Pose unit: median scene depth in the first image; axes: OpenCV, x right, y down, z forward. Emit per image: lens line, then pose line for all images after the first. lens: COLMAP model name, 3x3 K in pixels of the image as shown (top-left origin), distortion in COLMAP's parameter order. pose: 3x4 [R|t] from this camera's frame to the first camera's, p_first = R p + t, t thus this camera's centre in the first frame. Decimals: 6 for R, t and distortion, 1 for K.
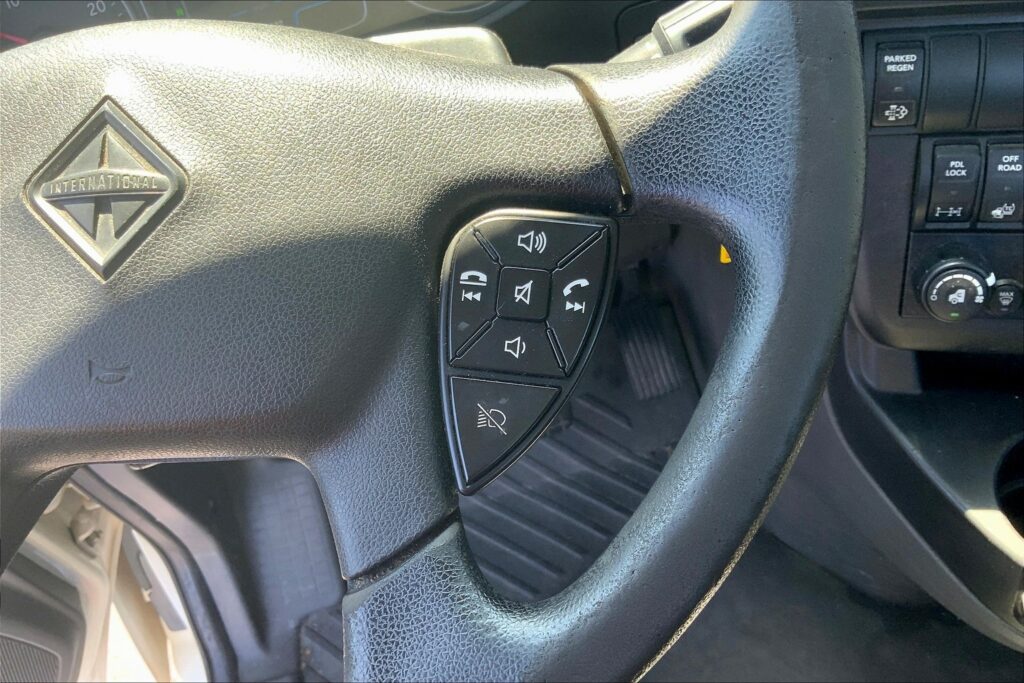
lens RADIAL K [[866.5, 0, 509.0], [0, 866.5, 345.5], [0, 0, 1]] dist [0.028847, -0.052458]
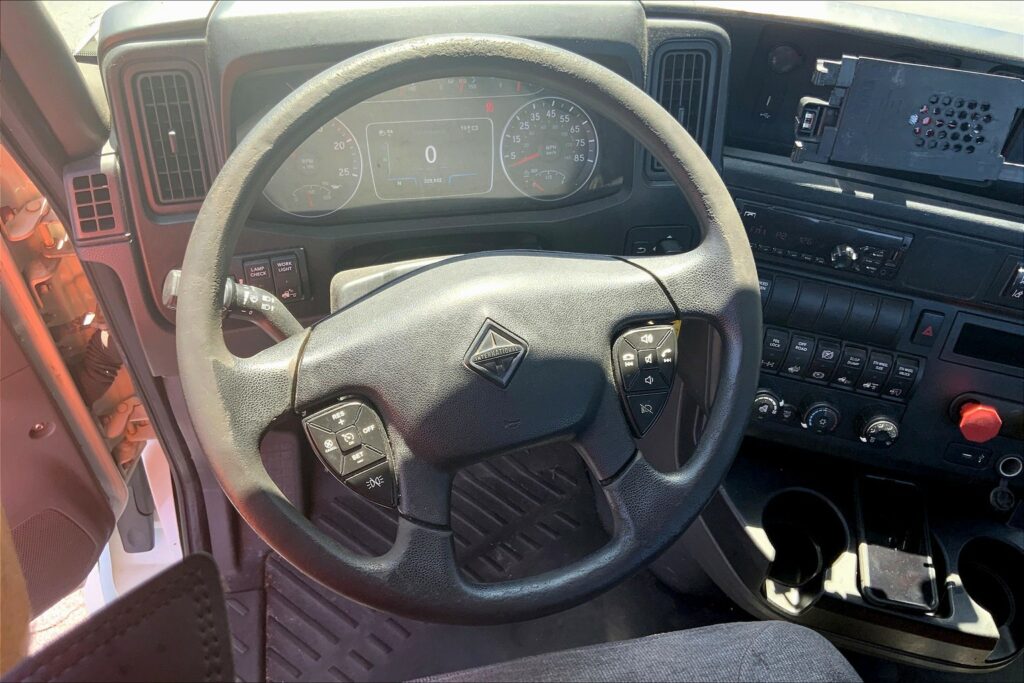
lens RADIAL K [[866.5, 0, 507.9], [0, 866.5, 349.3], [0, 0, 1]] dist [0.028847, -0.052458]
pose [[0.957469, 0.198214, 0.209676, -0.252984], [-0.191918, 0.980128, -0.050170, 0.010633], [-0.215454, 0.007795, 0.976483, -0.416753]]
